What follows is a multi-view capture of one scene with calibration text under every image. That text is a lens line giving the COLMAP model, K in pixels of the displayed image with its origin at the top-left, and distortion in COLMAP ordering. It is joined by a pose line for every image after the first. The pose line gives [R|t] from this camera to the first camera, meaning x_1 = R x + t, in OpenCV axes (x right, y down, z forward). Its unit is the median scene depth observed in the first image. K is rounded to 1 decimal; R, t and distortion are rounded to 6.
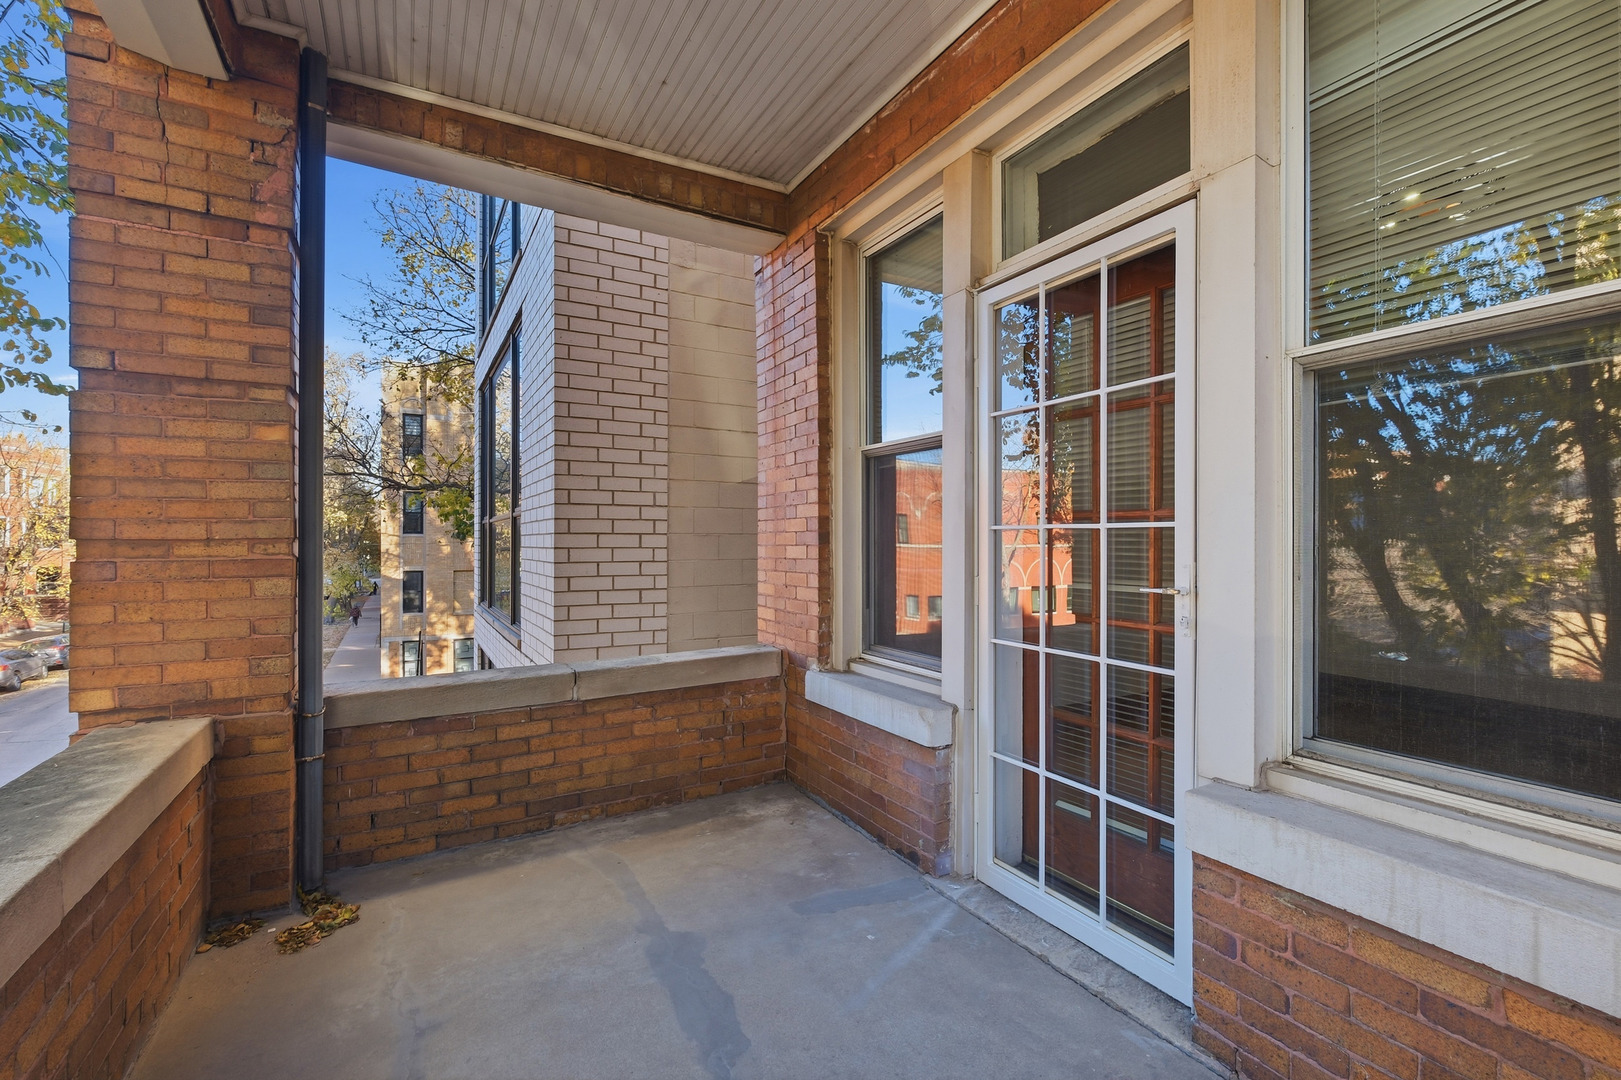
lens RADIAL K [[723.2, 0, 812.3], [0, 723.2, 545.5], [0, 0, 1]] dist [0.010613, -0.000191]
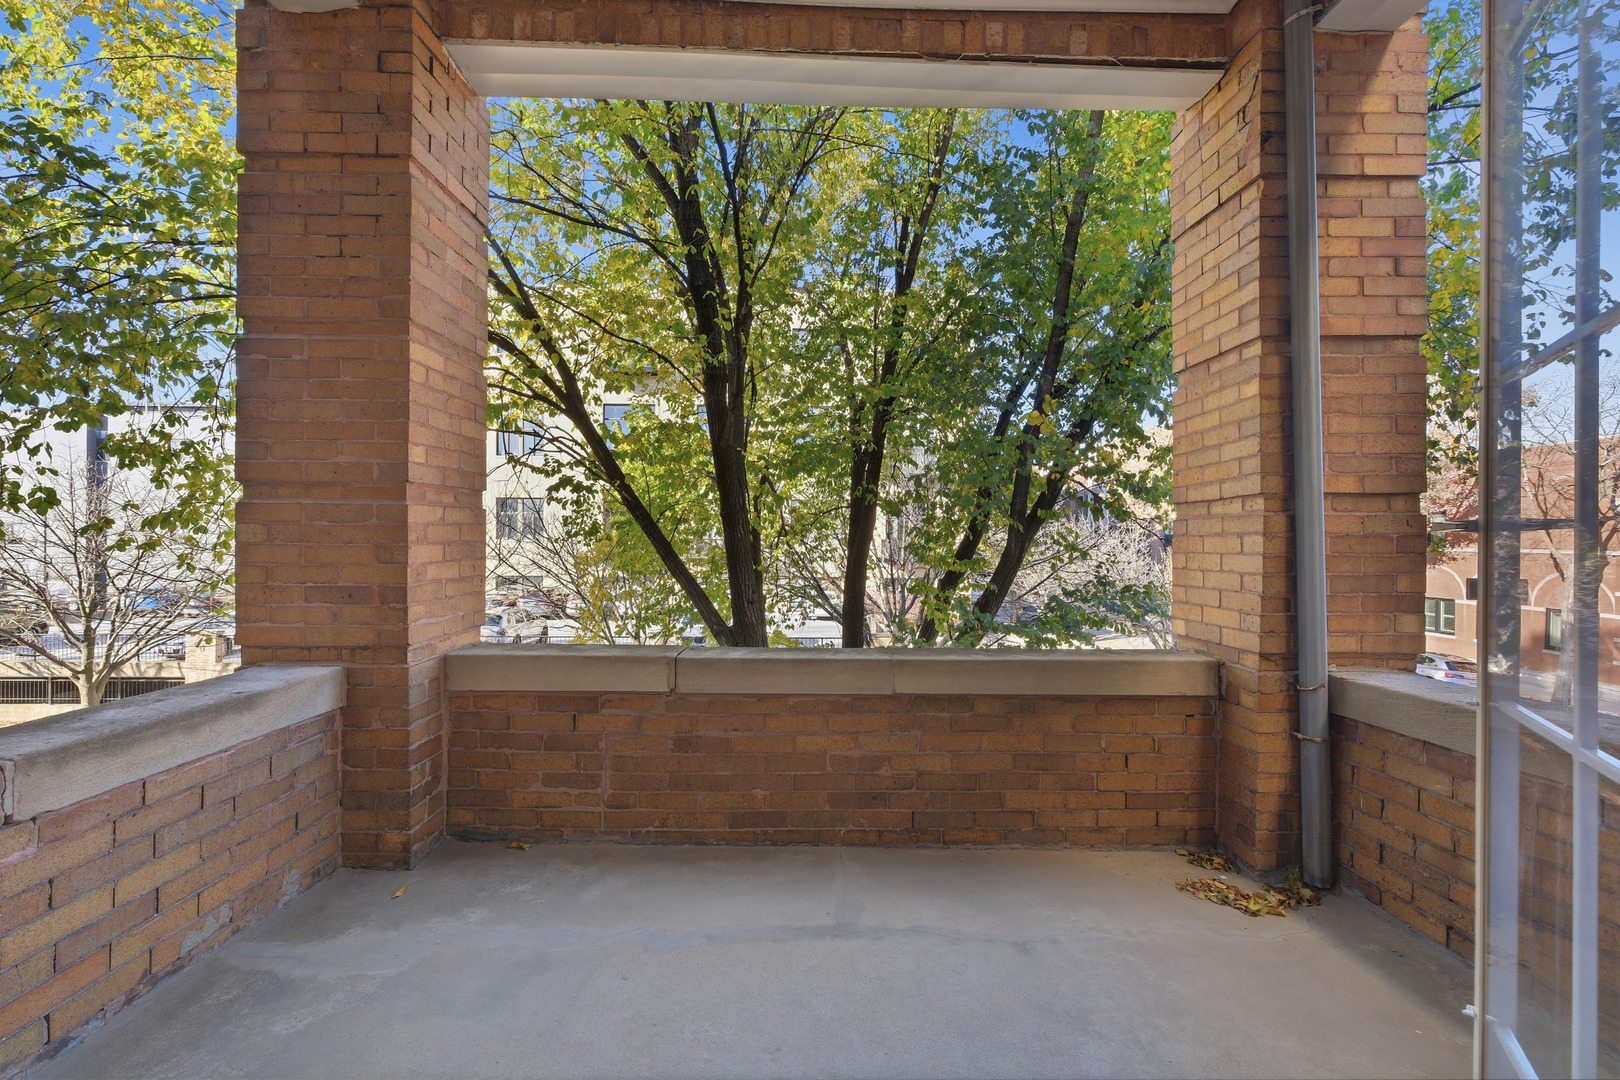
lens RADIAL K [[722.7, 0, 811.4], [0, 722.7, 531.6], [0, 0, 1]] dist [0.010613, -0.000191]
pose [[-0.482482, -0.021354, -0.875646, 0.430115], [-0.011790, 0.999771, -0.017885, 0.068798], [0.875827, 0.001694, -0.482623, 0.973654]]
